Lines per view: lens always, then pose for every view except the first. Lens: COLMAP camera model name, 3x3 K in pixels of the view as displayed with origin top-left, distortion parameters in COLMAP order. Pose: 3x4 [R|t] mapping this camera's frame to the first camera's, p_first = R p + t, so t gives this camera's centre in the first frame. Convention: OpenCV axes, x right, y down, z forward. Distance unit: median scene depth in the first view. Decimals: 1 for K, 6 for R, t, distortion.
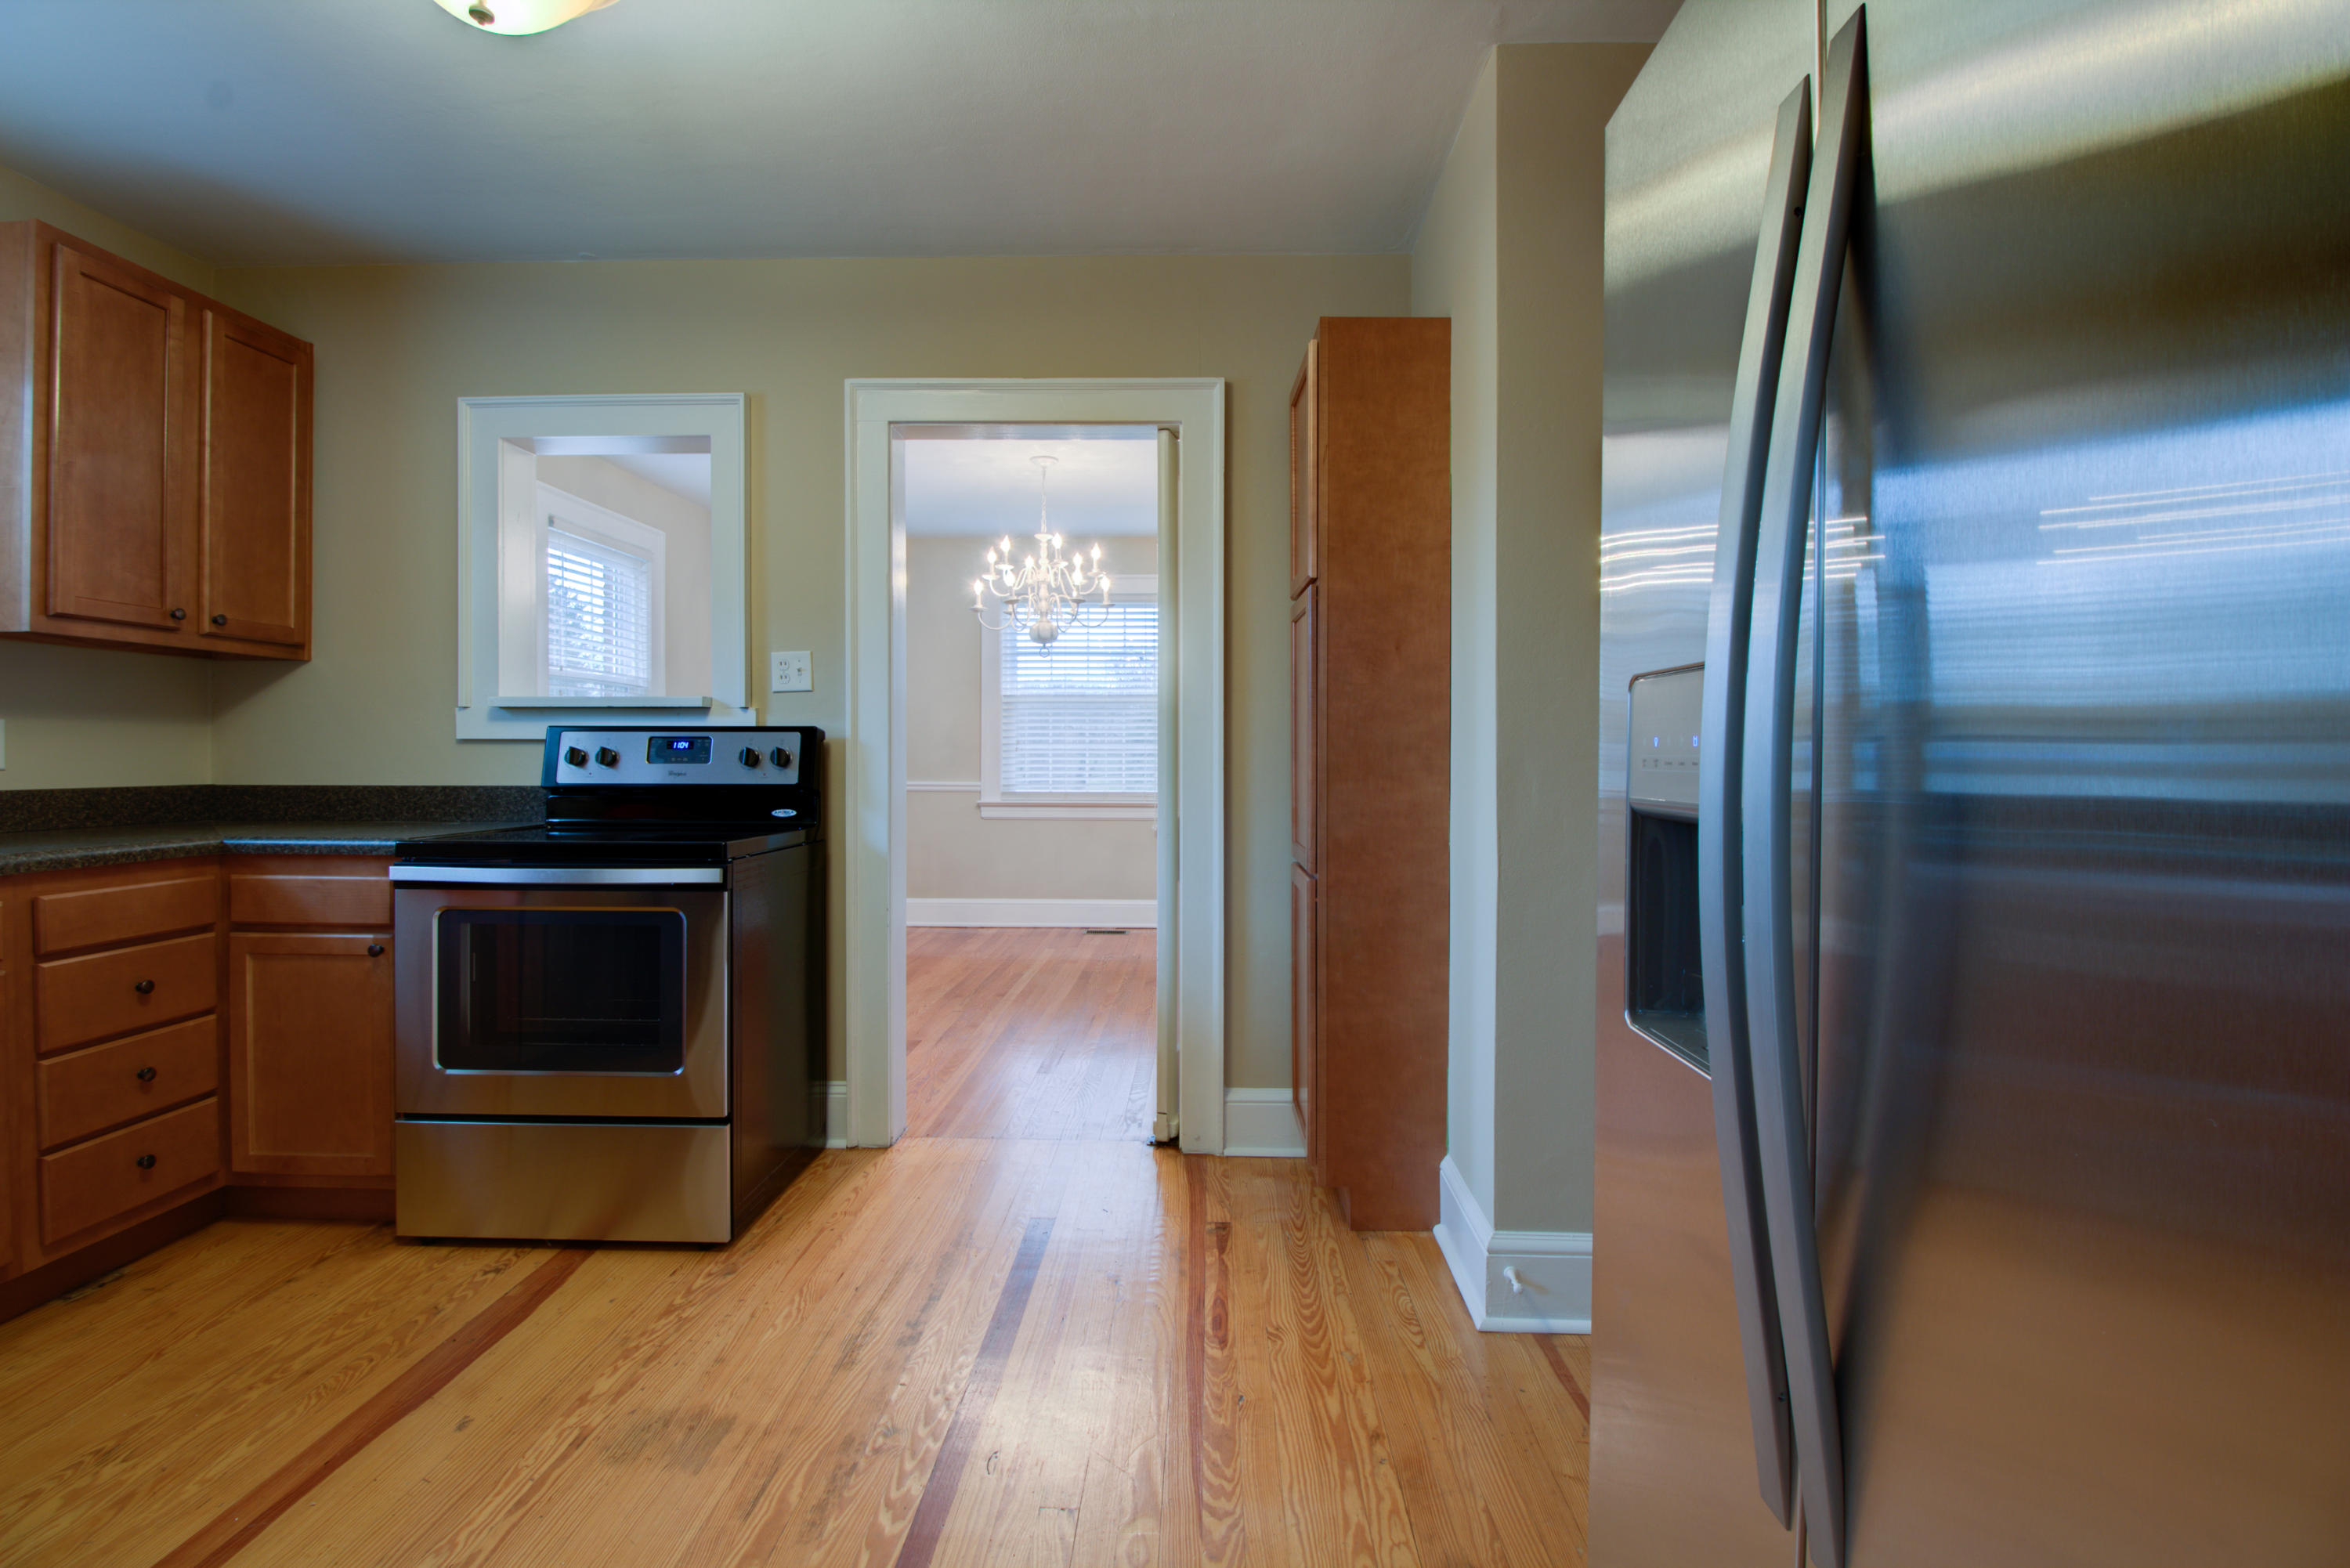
lens RADIAL K [[1080.0, 0, 1176.4], [0, 1080.0, 767.0], [0, 0, 1]] dist [0.000682, -0.012384]
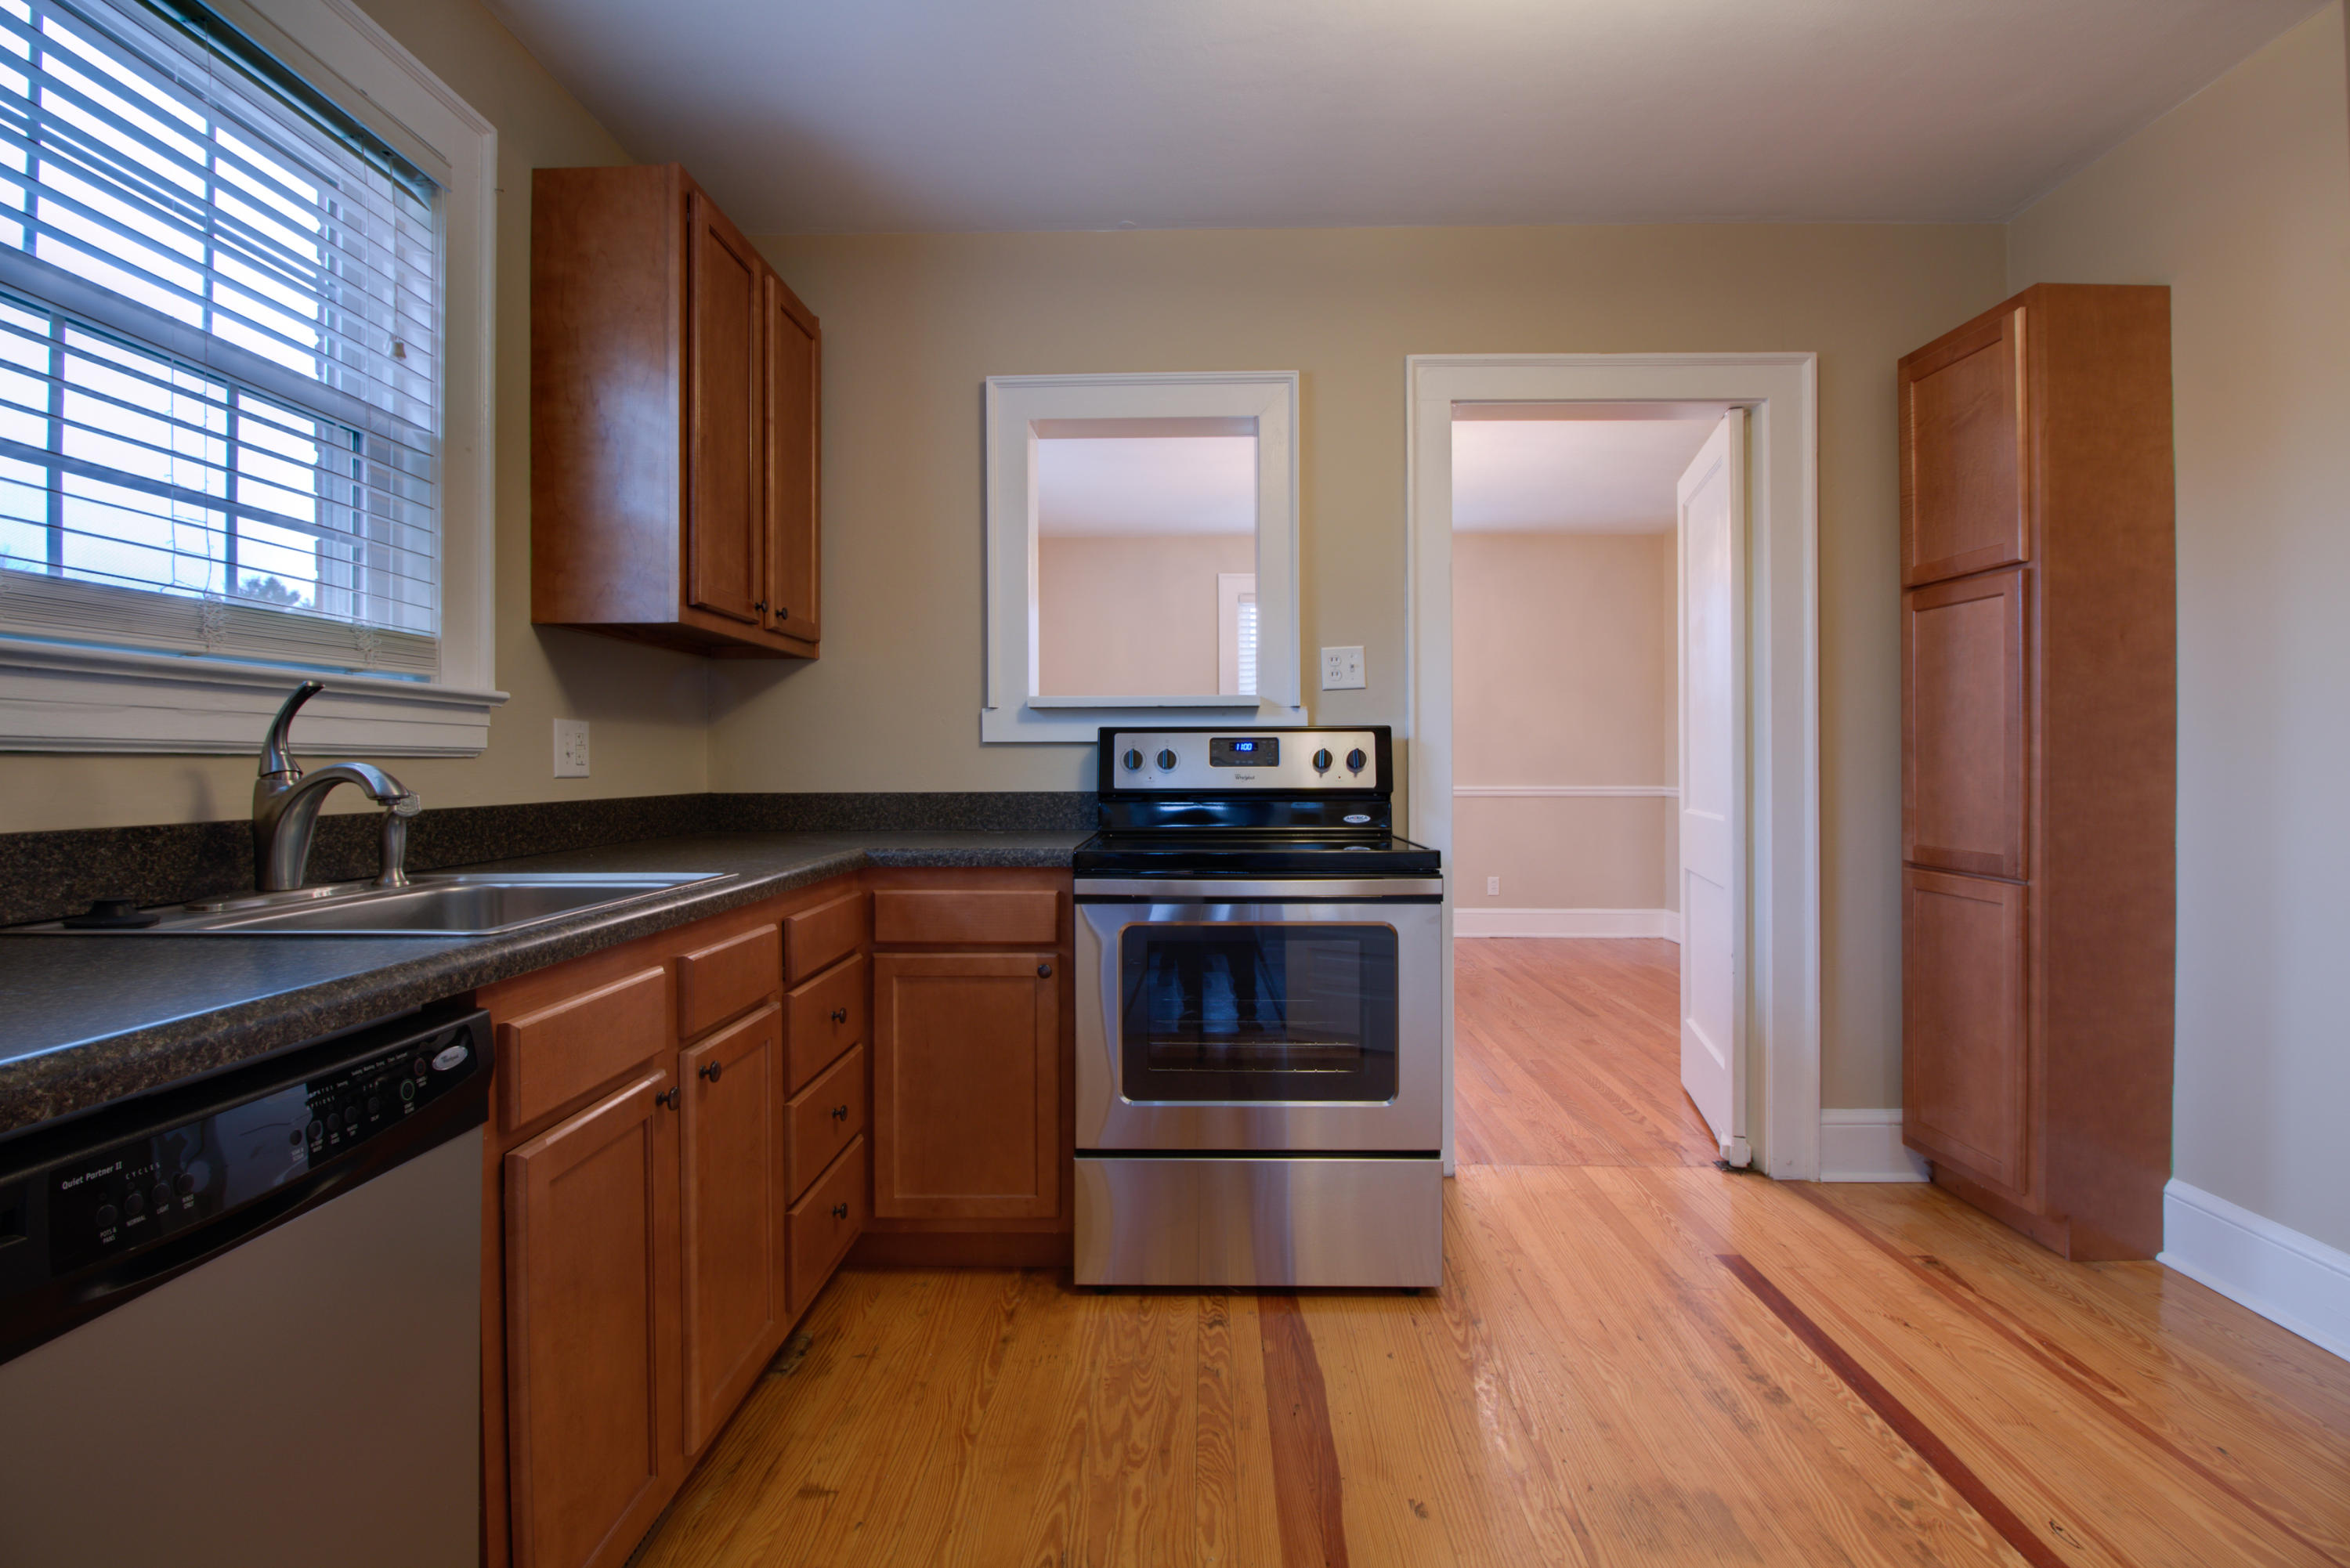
lens RADIAL K [[1080.0, 0, 1176.4], [0, 1080.0, 767.0], [0, 0, 1]] dist [0.000682, -0.012384]
pose [[0.999972, -0.006668, 0.003533, -0.611093], [0.006689, 0.999961, -0.005834, 0.002667], [-0.003494, 0.005858, 0.999977, 0.076948]]
